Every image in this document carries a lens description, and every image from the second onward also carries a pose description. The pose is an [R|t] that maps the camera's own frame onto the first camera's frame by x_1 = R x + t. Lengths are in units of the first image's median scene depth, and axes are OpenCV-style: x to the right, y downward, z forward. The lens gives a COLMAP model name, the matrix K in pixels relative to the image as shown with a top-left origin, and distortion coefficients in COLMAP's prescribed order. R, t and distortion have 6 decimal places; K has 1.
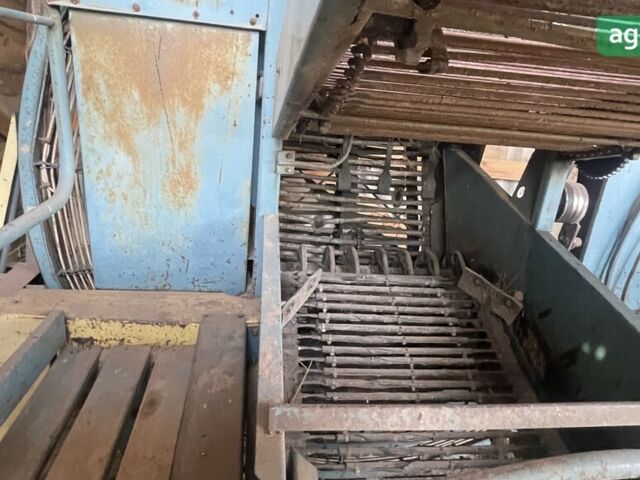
lens RADIAL K [[458.0, 0, 315.1], [0, 458.0, 236.6], [0, 0, 1]] dist [0.010100, -0.026407]
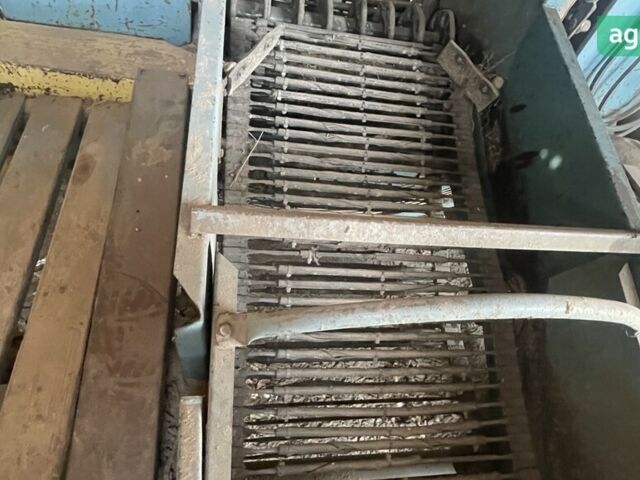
lens RADIAL K [[458.0, 0, 317.8], [0, 458.0, 237.7], [0, 0, 1]] dist [0.010100, -0.026407]
pose [[0.993142, 0.087079, 0.078009, 0.049486], [-0.115556, 0.832455, 0.541909, -0.069535], [-0.017750, -0.547207, 0.836809, 0.087355]]
